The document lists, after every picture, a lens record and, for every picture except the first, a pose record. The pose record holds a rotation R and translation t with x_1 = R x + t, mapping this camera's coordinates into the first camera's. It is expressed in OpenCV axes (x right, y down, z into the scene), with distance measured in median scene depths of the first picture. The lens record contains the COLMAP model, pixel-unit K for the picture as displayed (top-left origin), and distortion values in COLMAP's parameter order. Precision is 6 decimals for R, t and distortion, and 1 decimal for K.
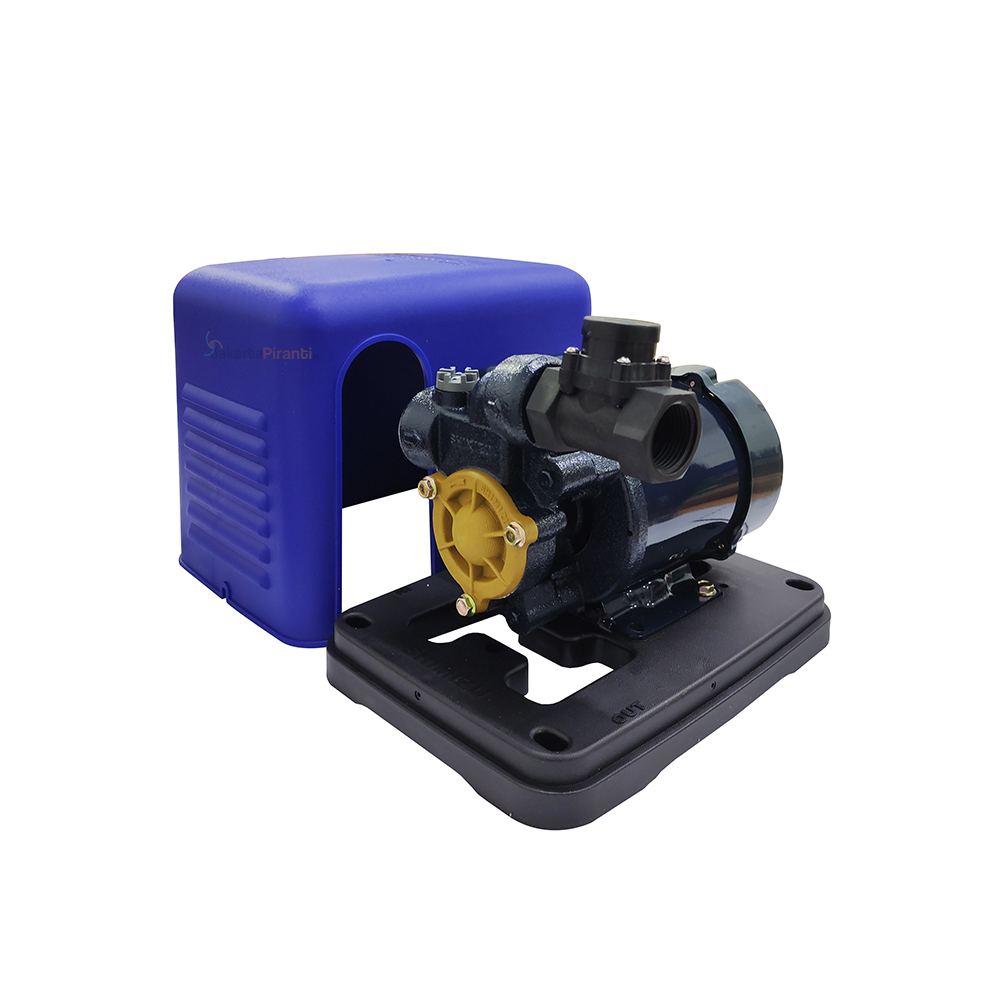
lens RADIAL K [[871.7, 0, 500.0], [0, 871.7, 500.0], [0, 0, 1]] dist [0.029429, 0.000679]
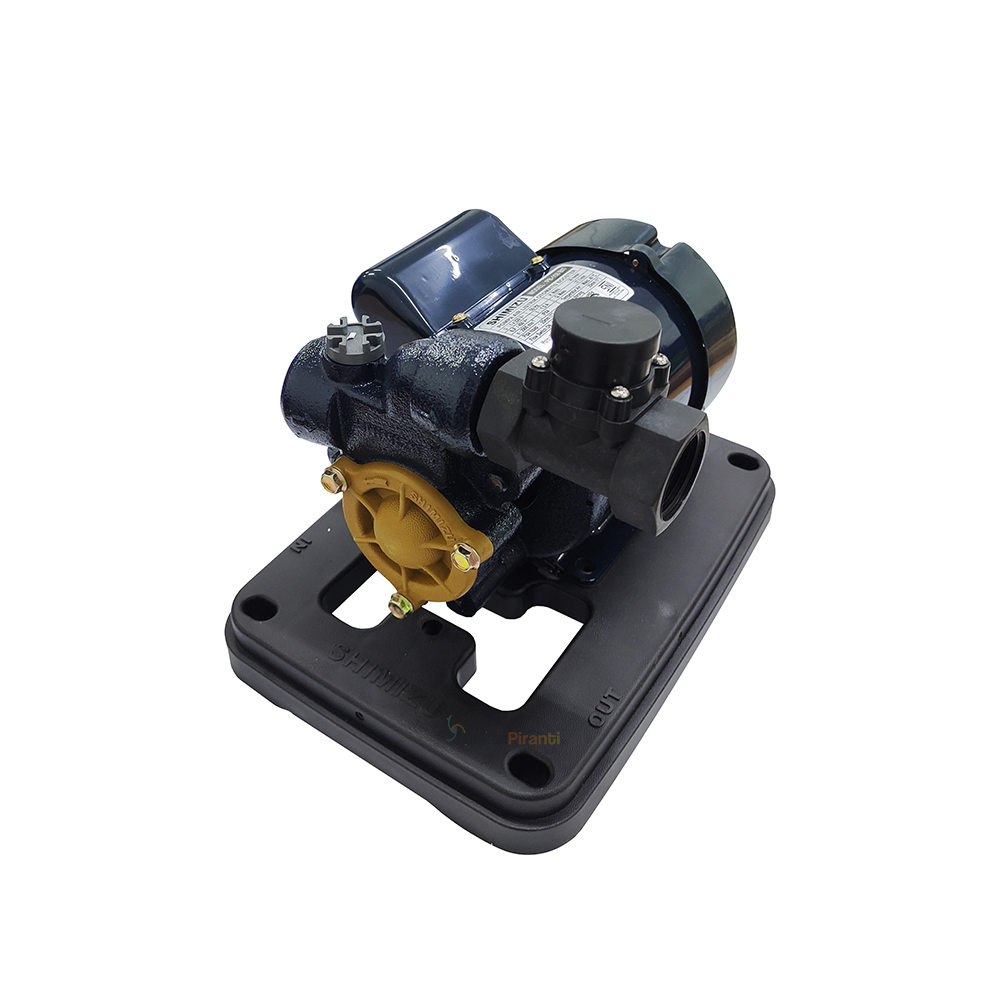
lens RADIAL K [[902.6, 0, 500.0], [0, 902.6, 500.0], [0, 0, 1]] dist [-0.011588, -0.002169]
pose [[0.975424, -0.145279, 0.165656, -0.077070], [0.070870, 0.918748, 0.388433, -0.309766], [-0.208627, -0.367147, 0.906465, 0.250218]]
